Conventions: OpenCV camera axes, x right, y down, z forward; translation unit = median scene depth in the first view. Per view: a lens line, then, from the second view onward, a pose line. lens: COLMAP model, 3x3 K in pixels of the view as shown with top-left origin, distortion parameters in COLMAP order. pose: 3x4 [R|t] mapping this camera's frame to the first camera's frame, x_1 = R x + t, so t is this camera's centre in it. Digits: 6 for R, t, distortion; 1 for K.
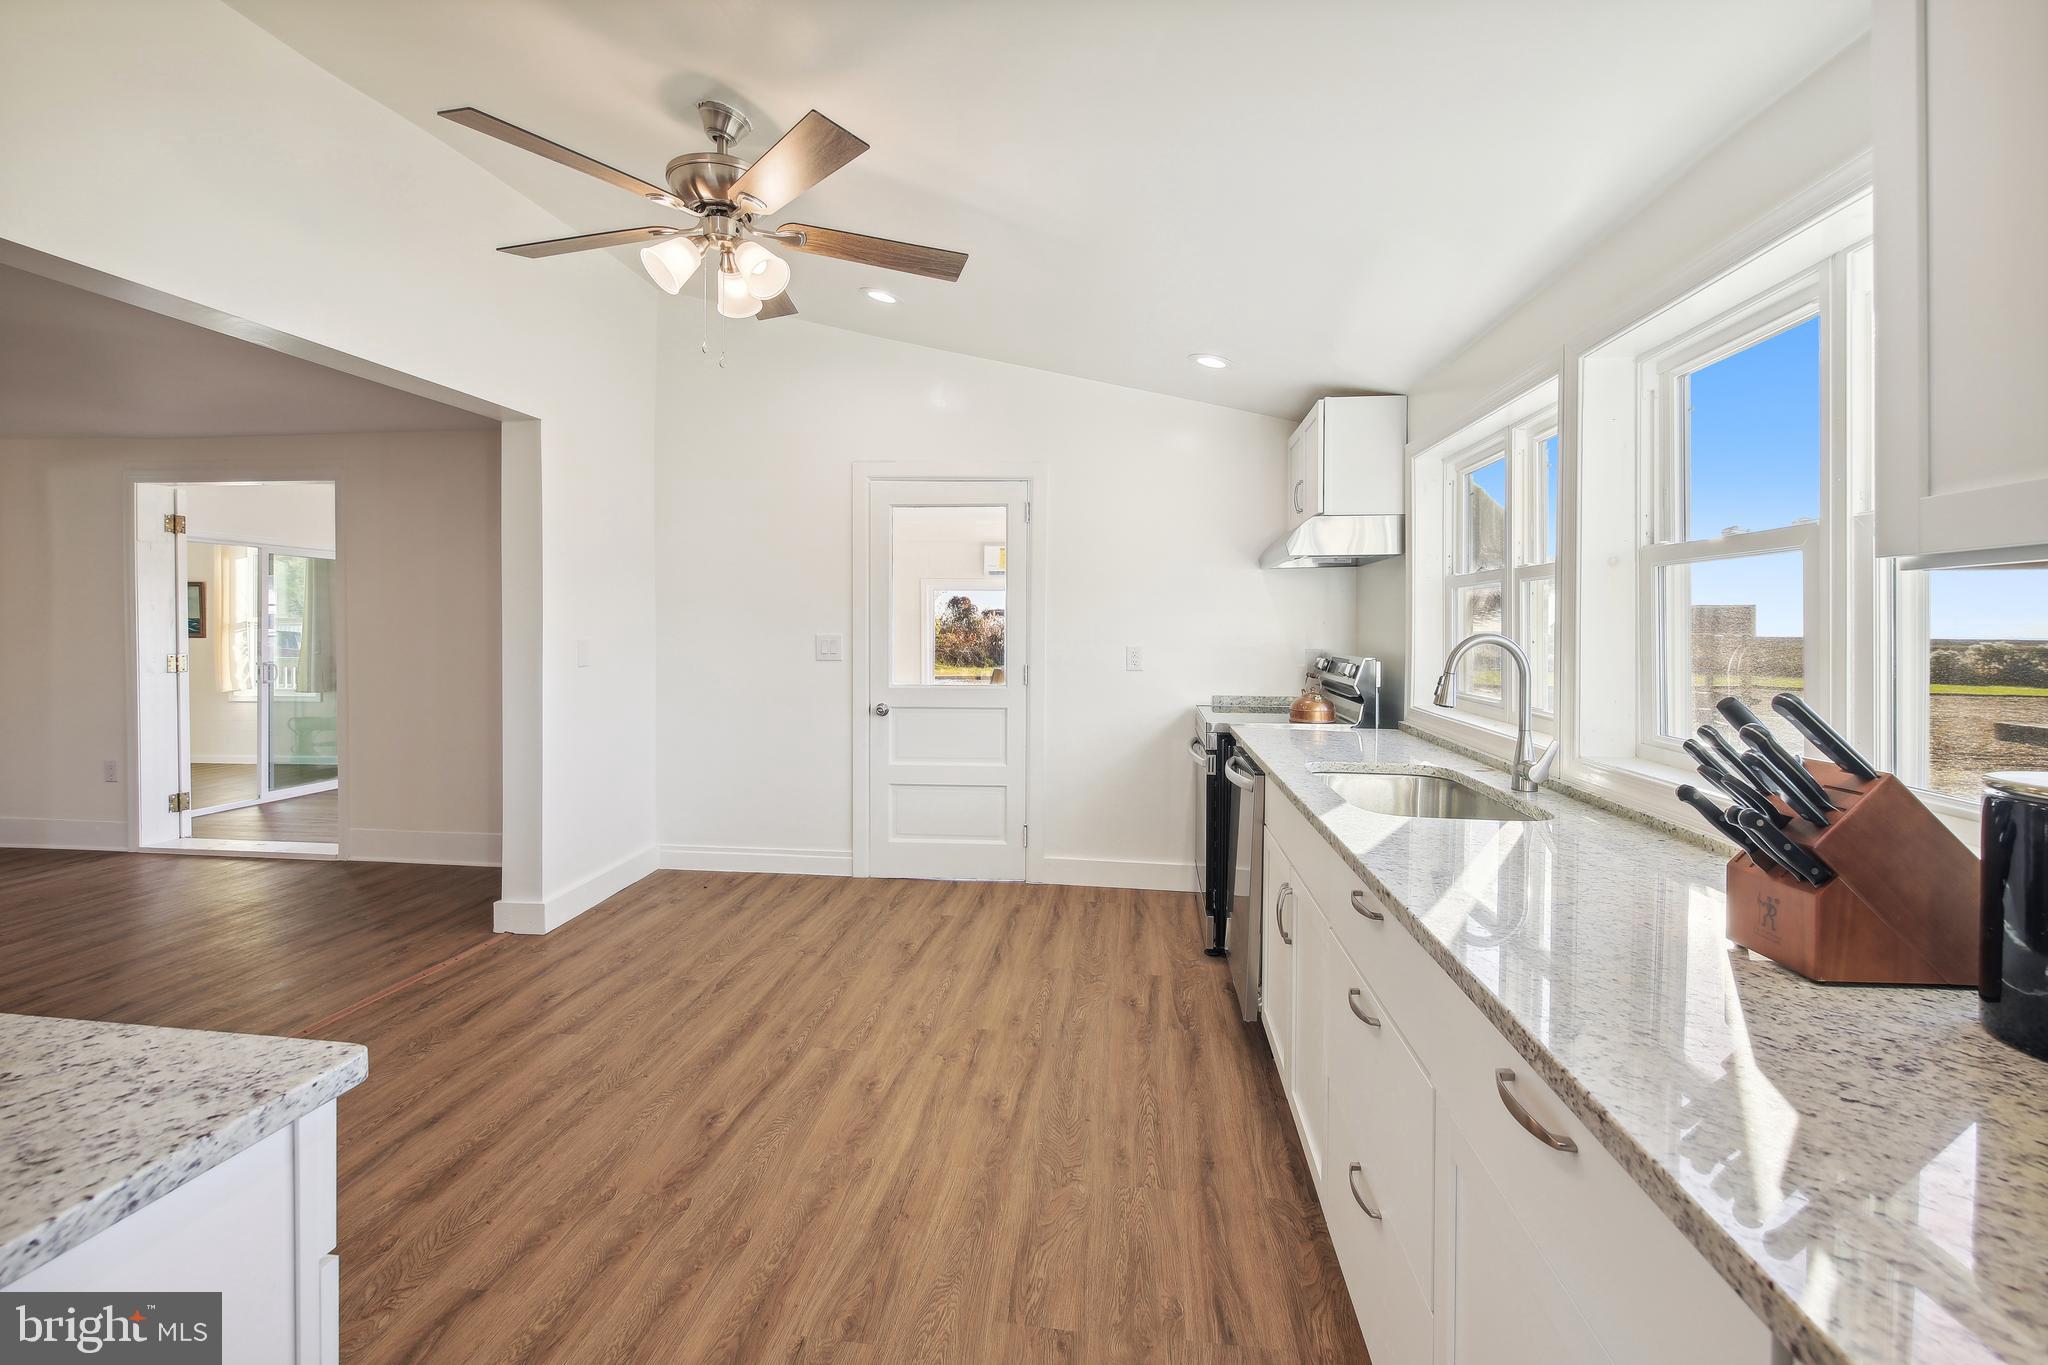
lens RADIAL K [[887.9, 0, 1054.3], [0, 887.9, 624.1], [0, 0, 1]] dist [0.000054, 0.000010]
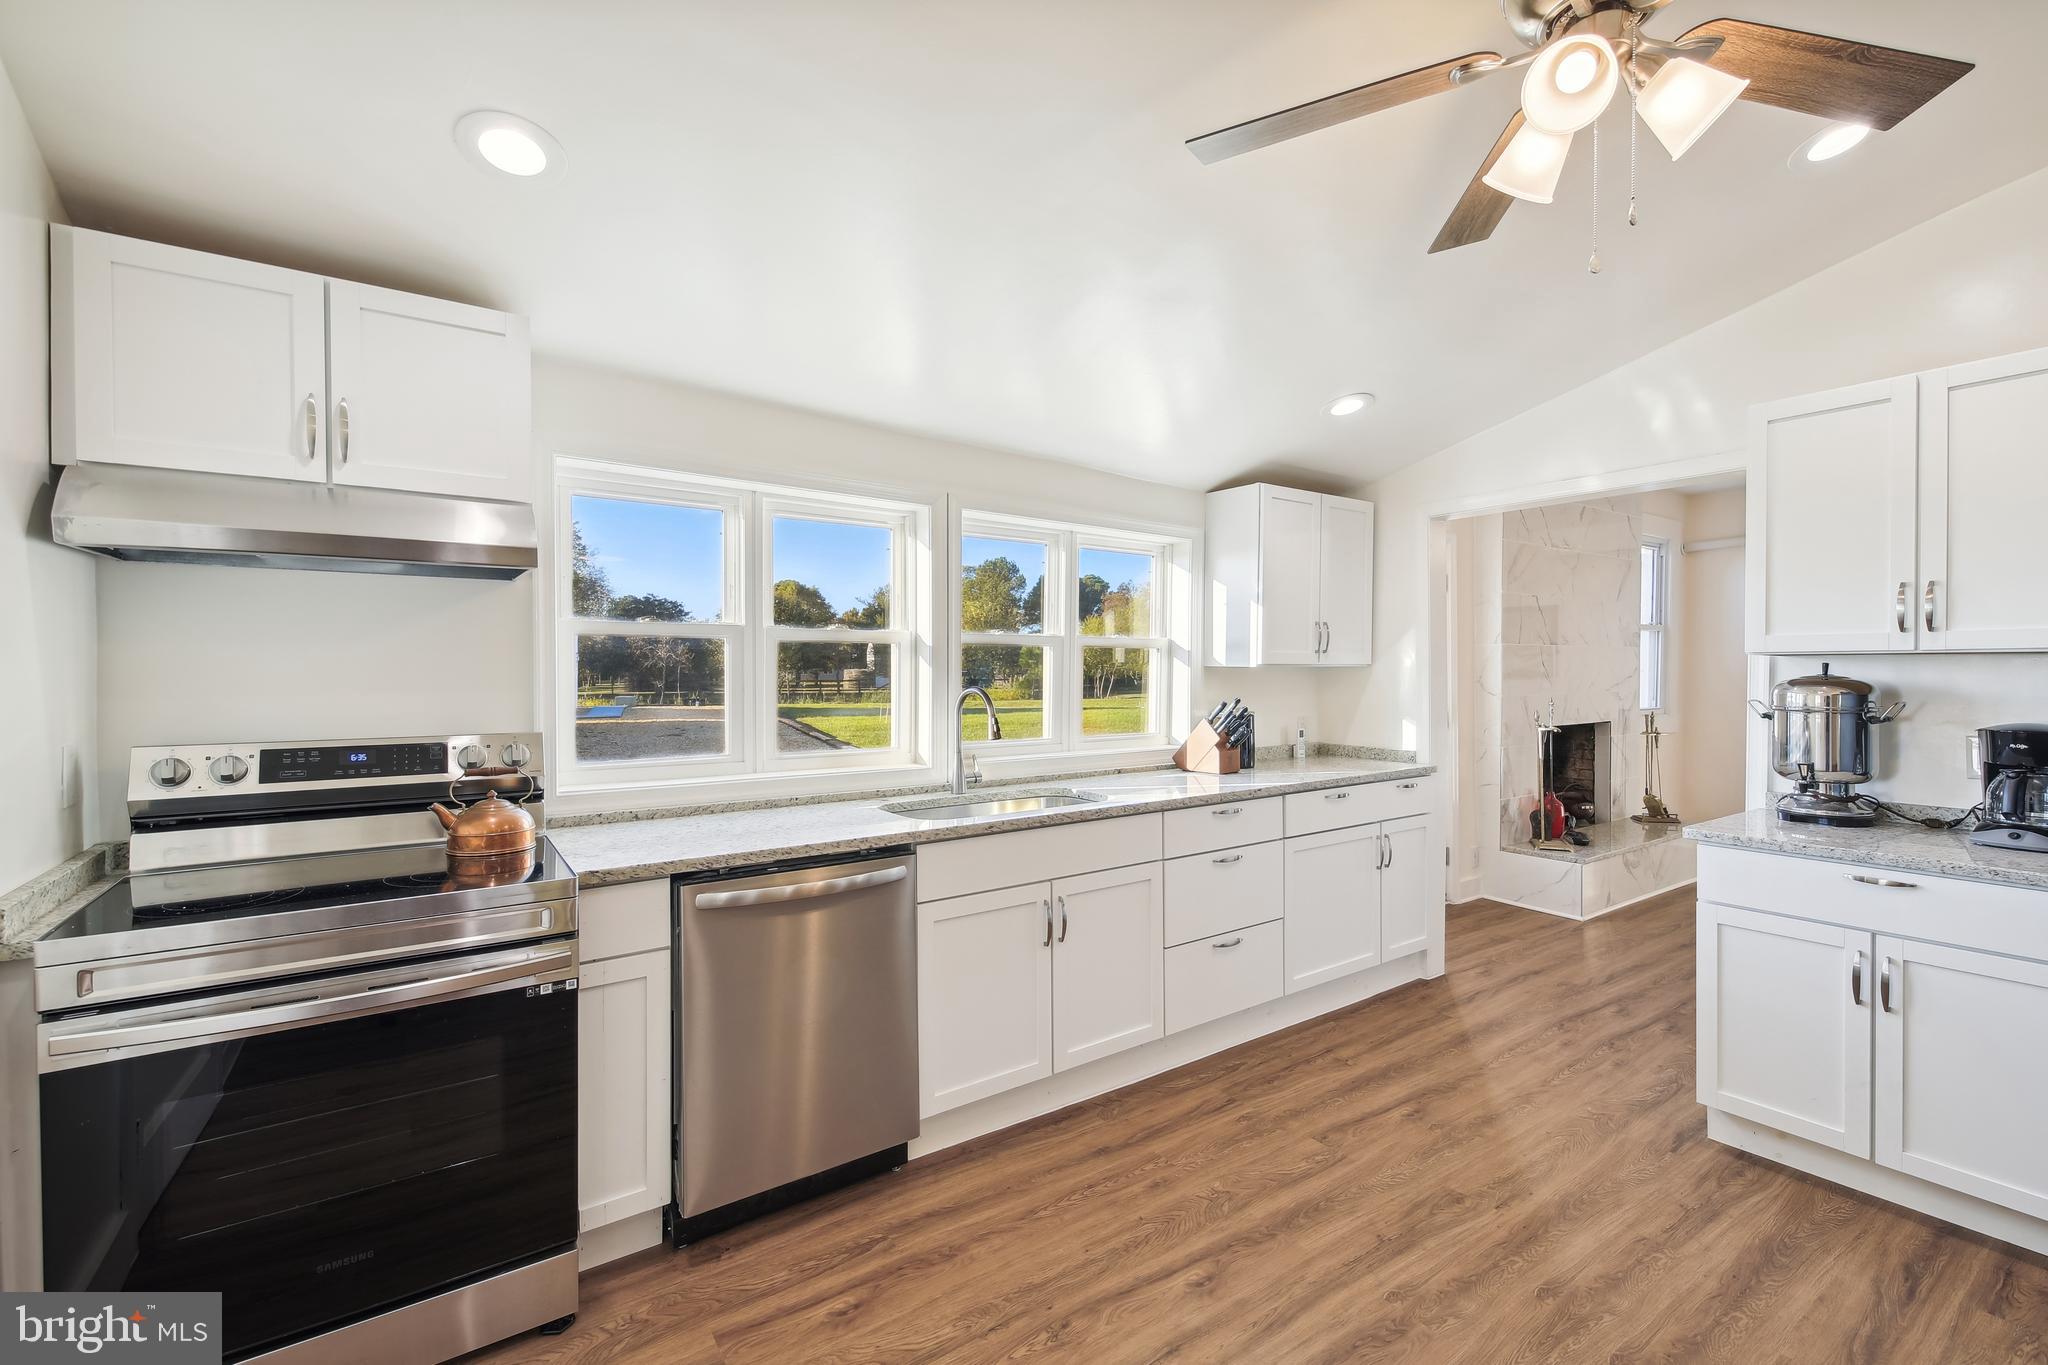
lens RADIAL K [[887.9, 0, 1028.4], [0, 887.9, 674.6], [0, 0, 1]] dist [0.000054, 0.000010]
pose [[-0.652968, -0.012355, 0.757285, -0.648669], [-0.002269, 0.999894, 0.014356, -0.027054], [-0.757382, 0.007656, -0.652927, 1.884017]]
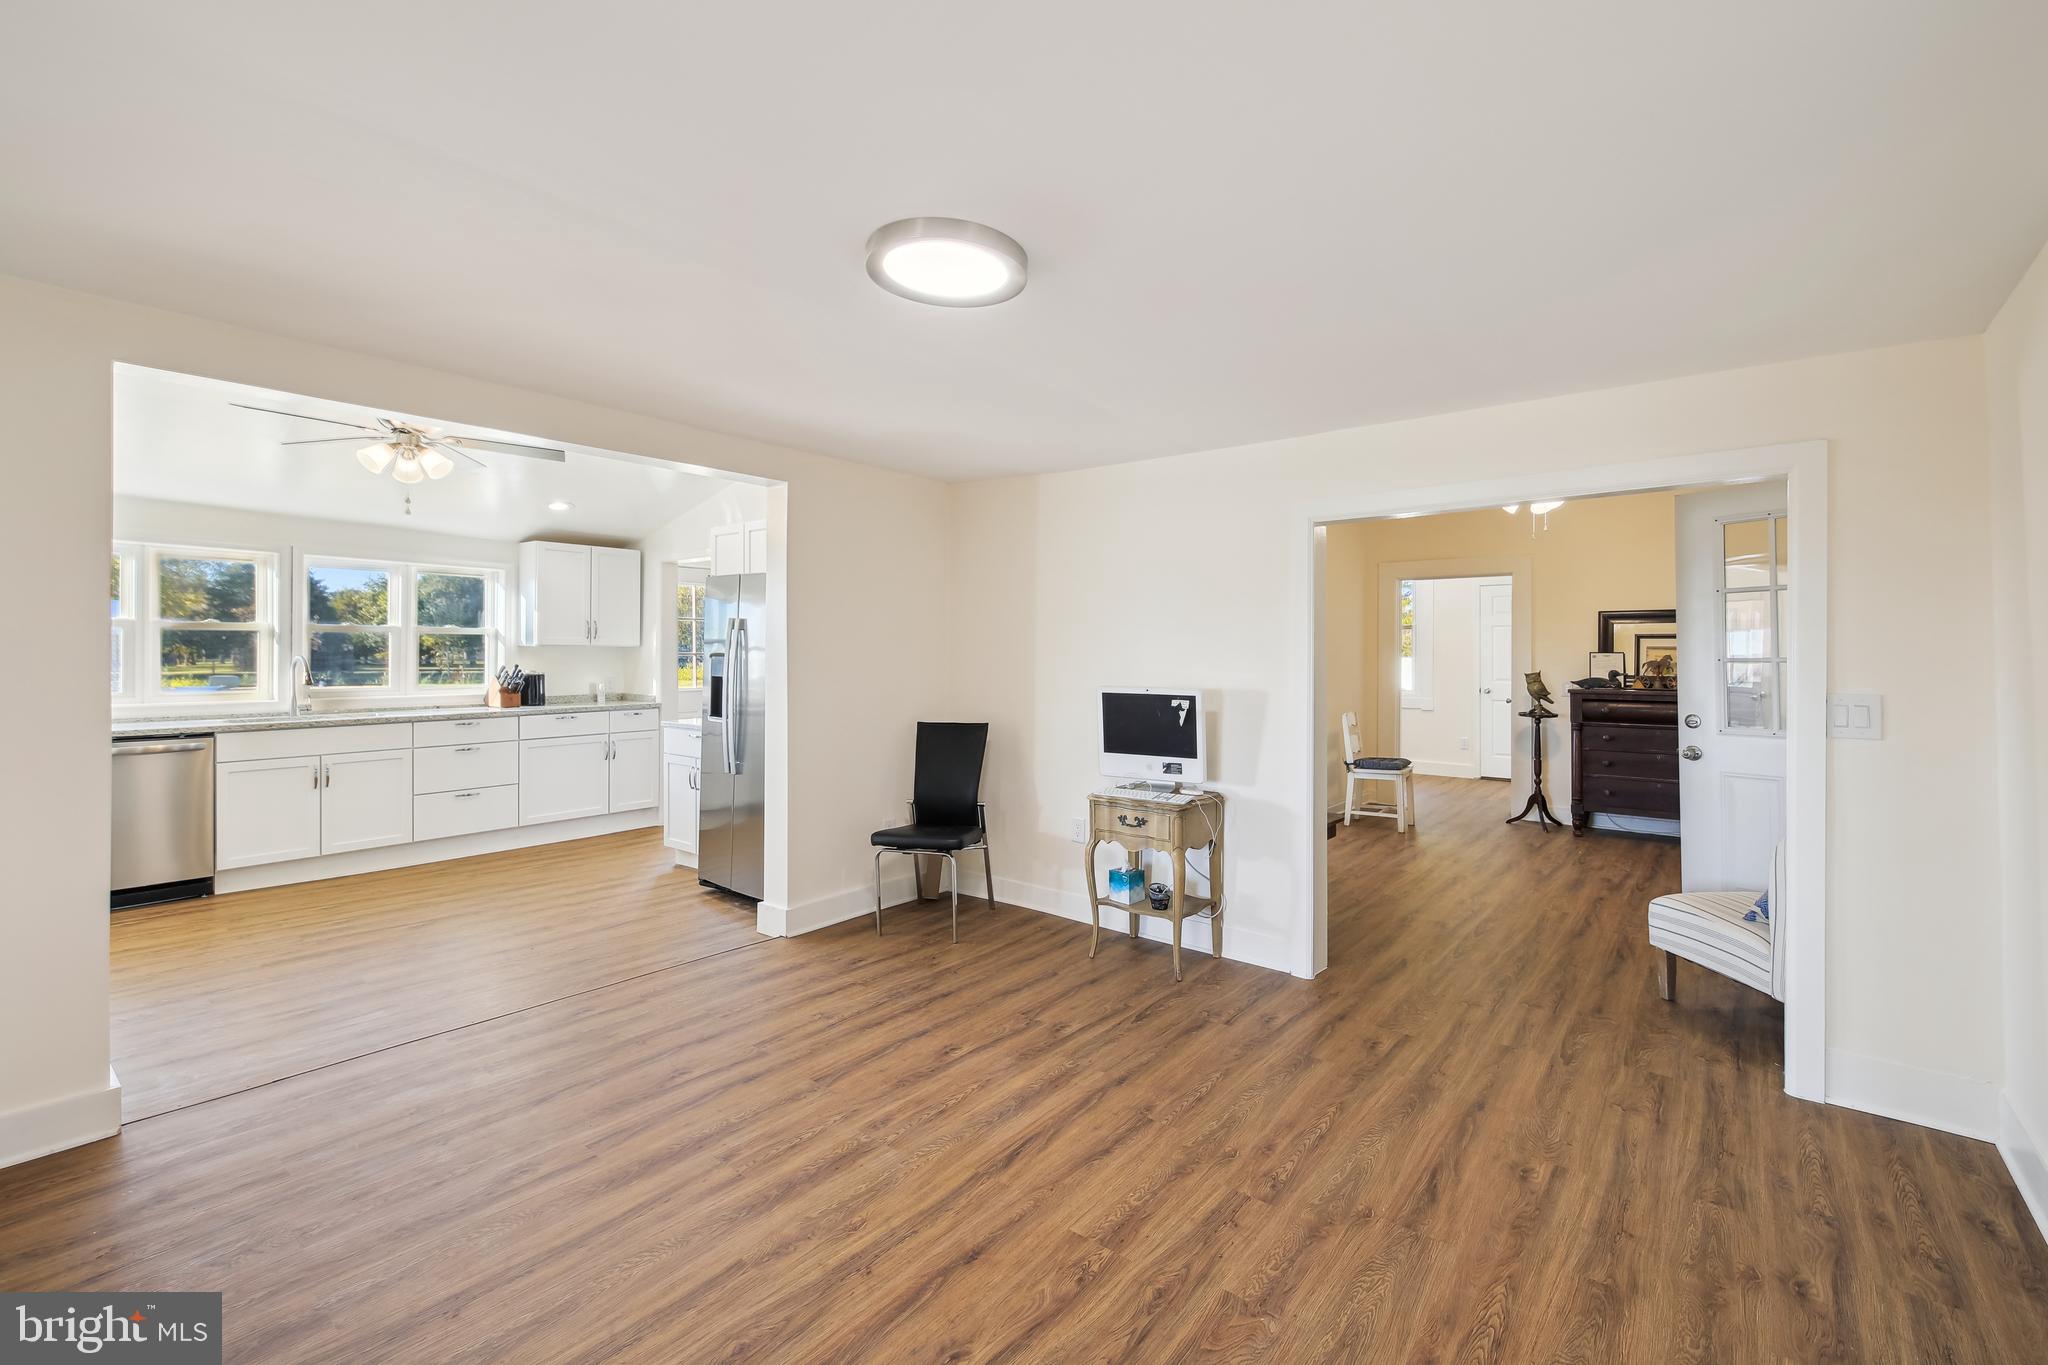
lens RADIAL K [[887.9, 0, 1044.3], [0, 887.9, 656.9], [0, 0, 1]] dist [0.000054, 0.000010]
pose [[-0.851260, -0.016575, 0.524482, -2.689908], [-0.011067, 0.999846, 0.013636, -0.043065], [-0.524628, 0.005803, -0.851312, 2.073523]]
